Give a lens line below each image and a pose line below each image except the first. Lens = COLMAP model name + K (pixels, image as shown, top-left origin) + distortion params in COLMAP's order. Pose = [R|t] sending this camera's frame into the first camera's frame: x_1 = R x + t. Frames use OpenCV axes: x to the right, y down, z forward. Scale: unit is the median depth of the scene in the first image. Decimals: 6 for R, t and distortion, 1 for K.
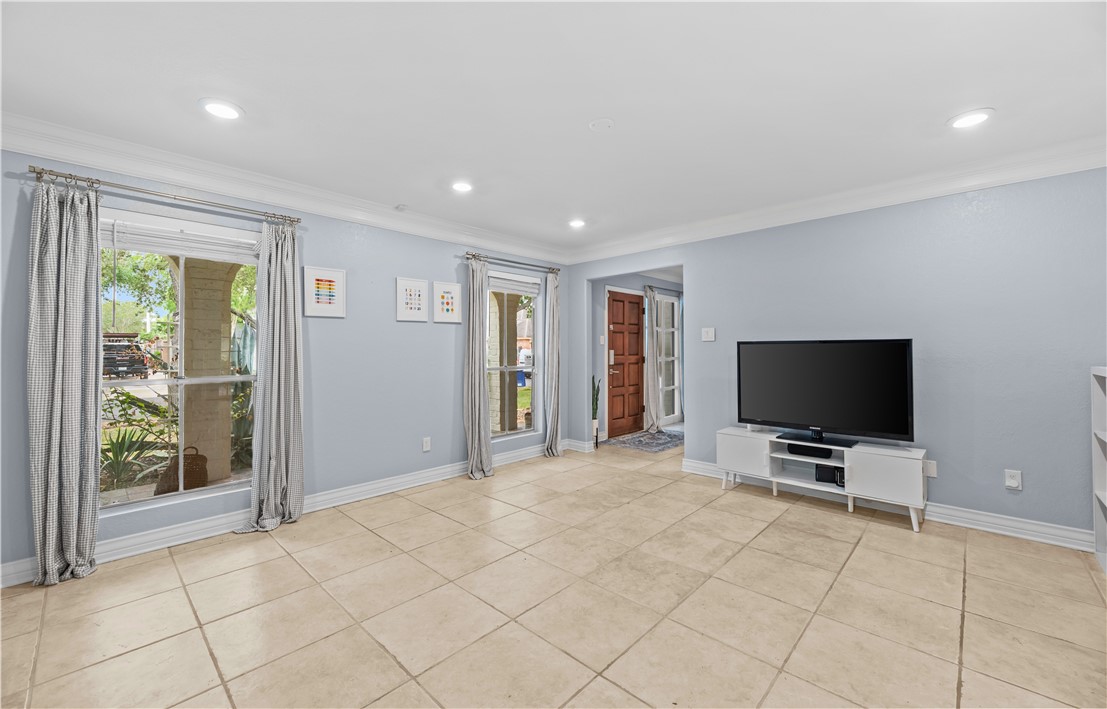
lens RADIAL K [[445.7, 0, 554.4], [0, 445.7, 348.9], [0, 0, 1]] dist [-0.000029, -0.000004]
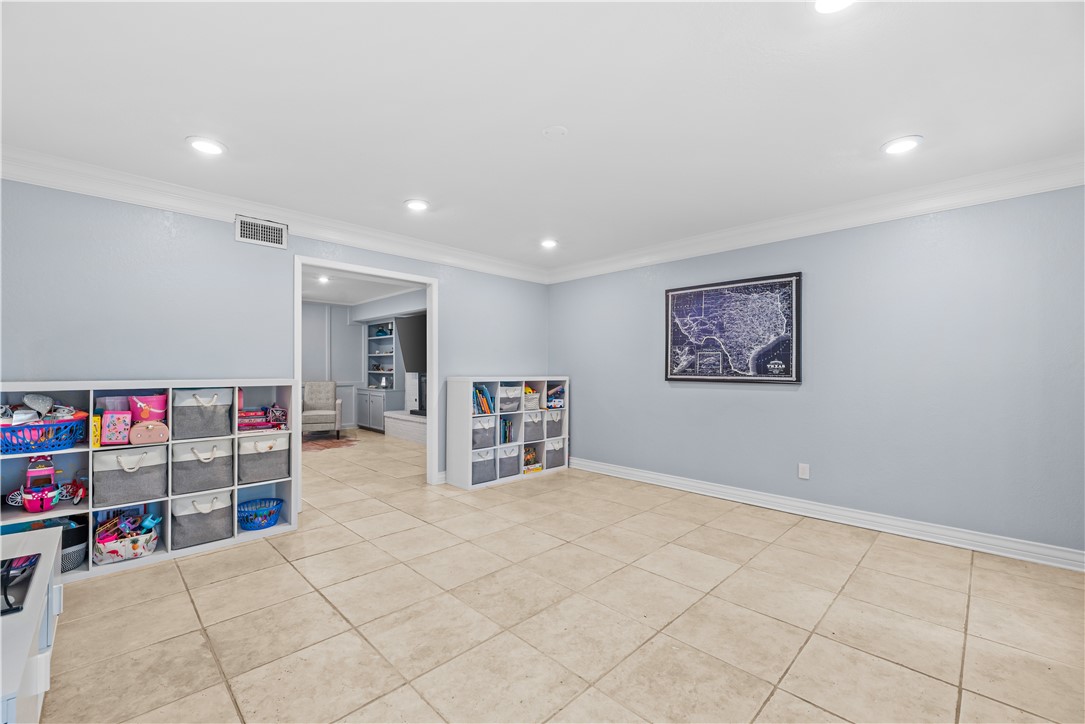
lens RADIAL K [[450.6, 0, 541.6], [0, 450.6, 364.0], [0, 0, 1]] dist [0.000929, -0.000416]
pose [[-0.999594, 0.003015, 0.028333, 0.101532], [0.002679, 0.999926, -0.011864, 0.013880], [-0.028366, -0.011783, -0.999528, 1.854699]]
